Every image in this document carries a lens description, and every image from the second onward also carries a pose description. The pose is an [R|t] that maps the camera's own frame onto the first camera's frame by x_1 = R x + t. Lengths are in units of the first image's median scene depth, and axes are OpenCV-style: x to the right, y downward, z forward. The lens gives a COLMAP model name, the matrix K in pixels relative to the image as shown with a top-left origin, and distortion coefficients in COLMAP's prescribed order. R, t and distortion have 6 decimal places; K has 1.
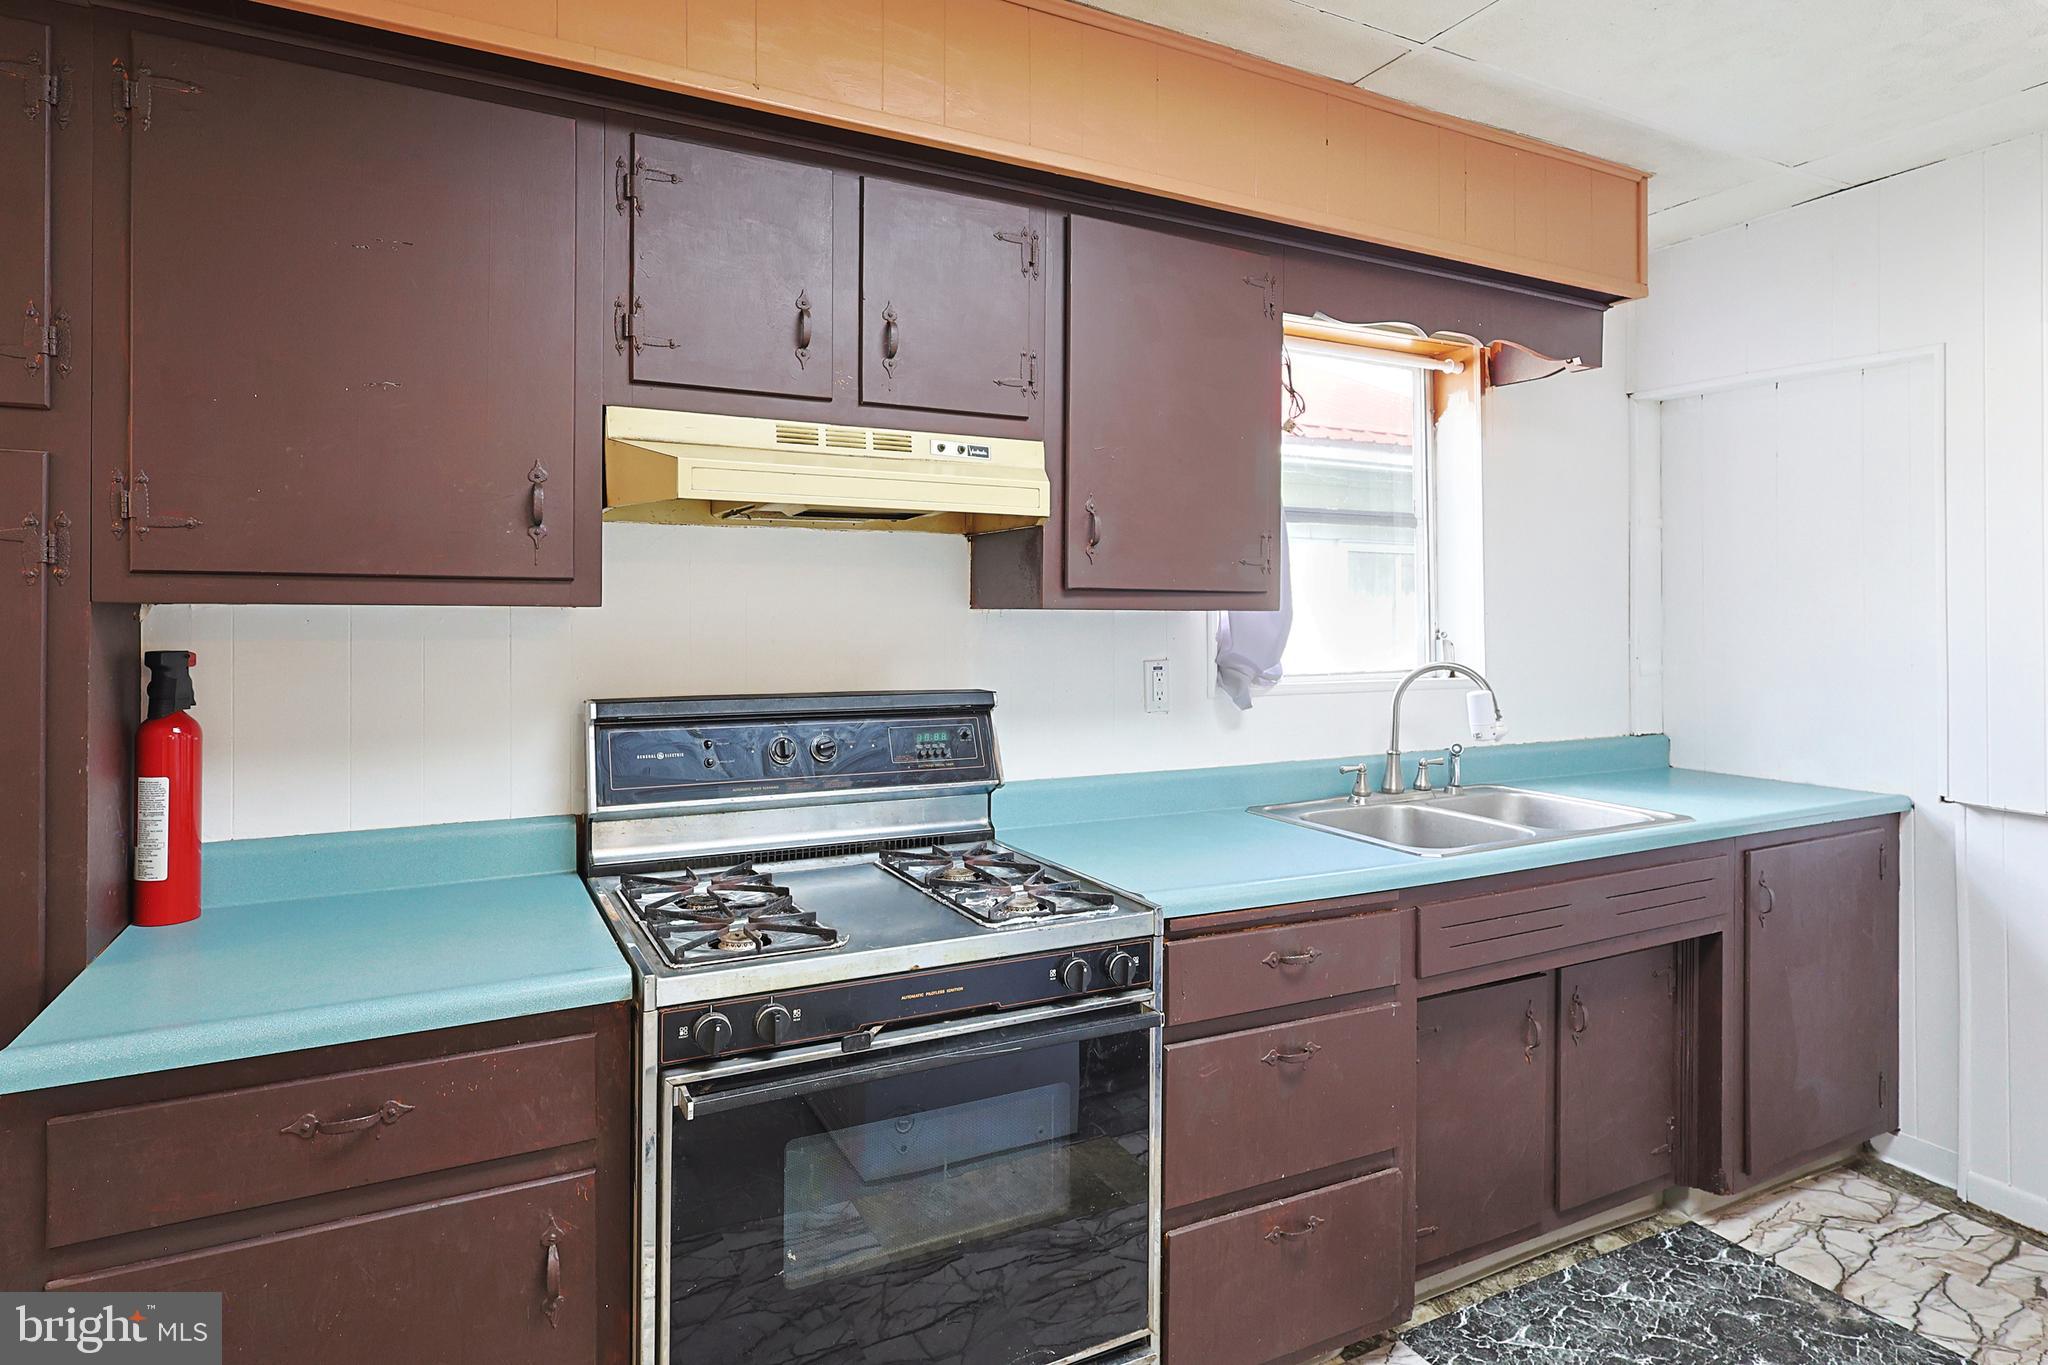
lens RADIAL K [[1102.2, 0, 1019.7], [0, 1102.2, 647.2], [0, 0, 1]] dist [0.004029, -0.000099]
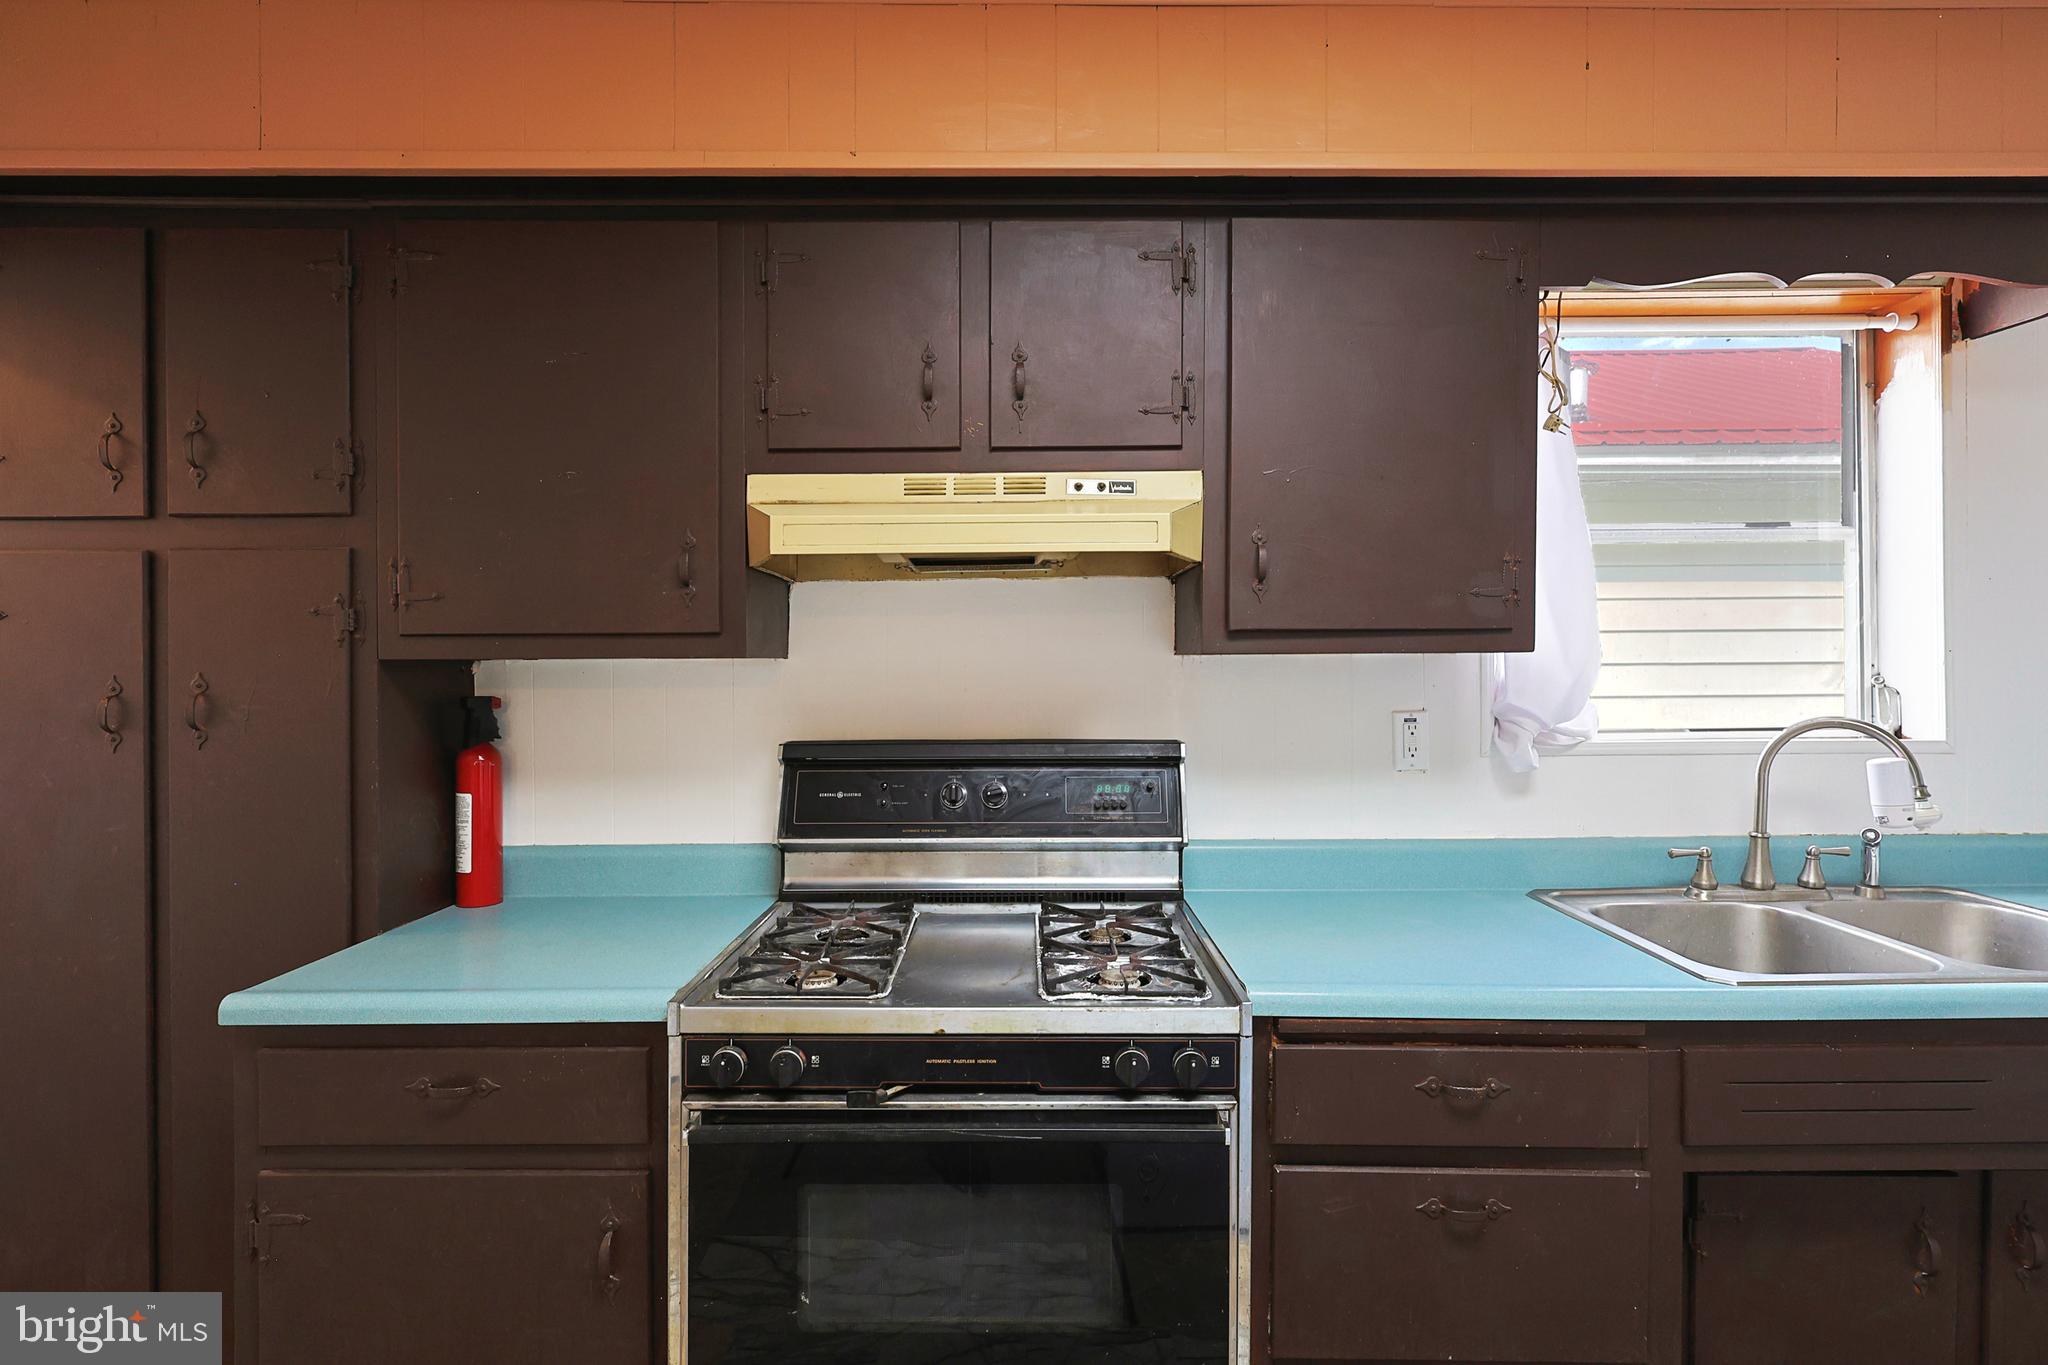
lens RADIAL K [[1018.2, 0, 1024.0], [0, 1018.2, 682.5], [0, 0, 1]] dist [-0.003578, 0.000282]
pose [[0.888187, -0.003128, -0.459471, 0.285121], [-0.003052, 0.999915, -0.012708, 0.000438], [0.459472, 0.012689, 0.888102, 0.190191]]
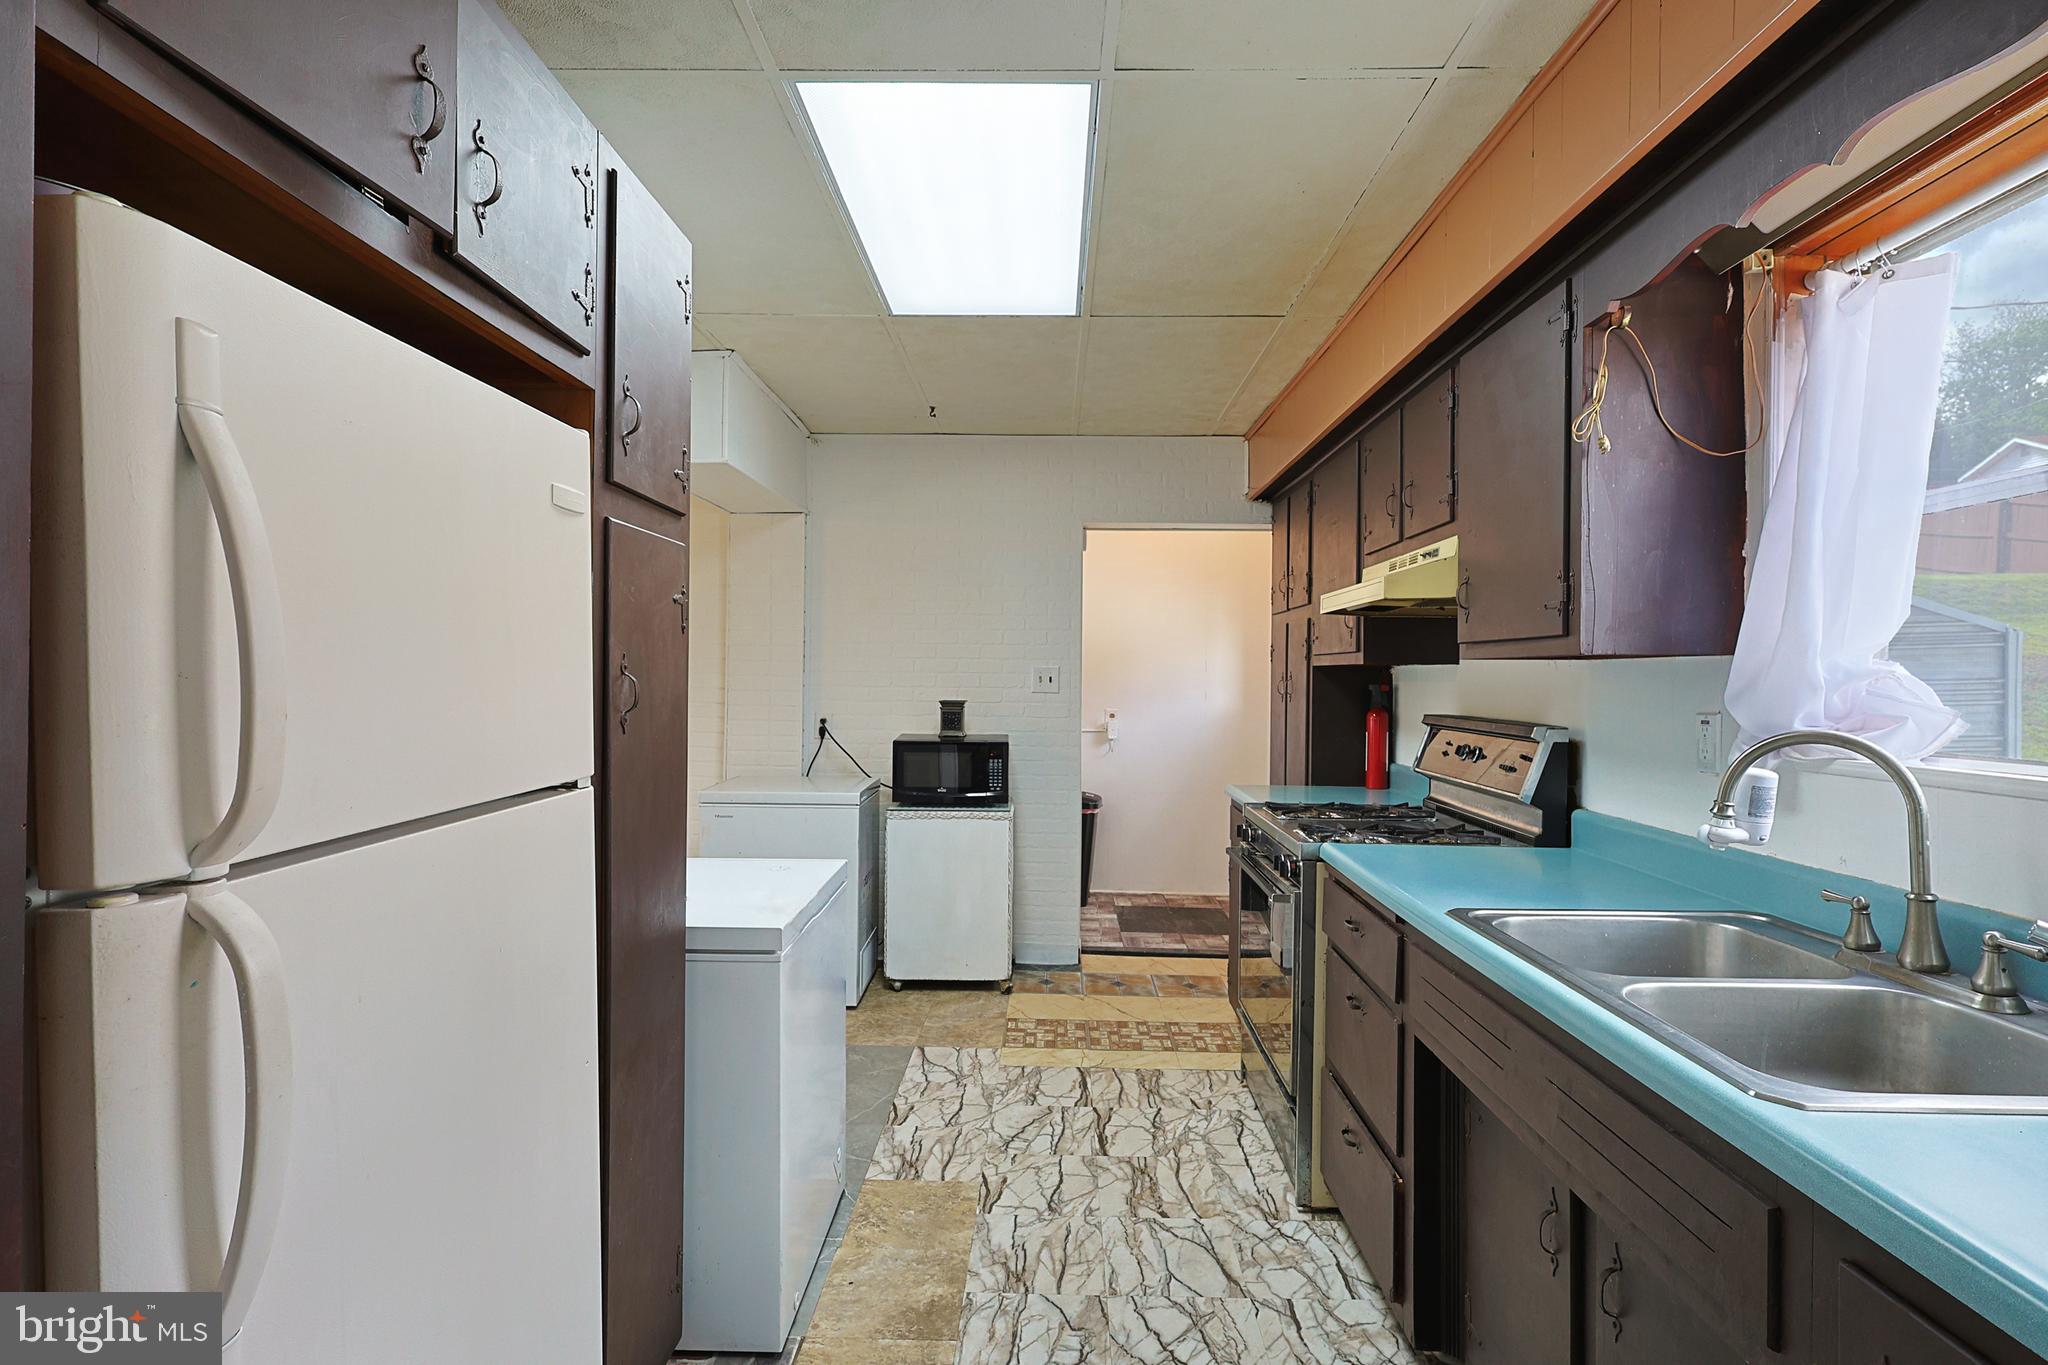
lens RADIAL K [[1005.7, 0, 1024.0], [0, 1005.7, 682.5], [0, 0, 1]] dist [0.002393, 0.001213]
pose [[-0.489195, -0.004656, -0.872162, 1.386753], [-0.035711, 0.999254, 0.014696, -0.005000], [0.871443, 0.038335, -0.488996, 1.175597]]
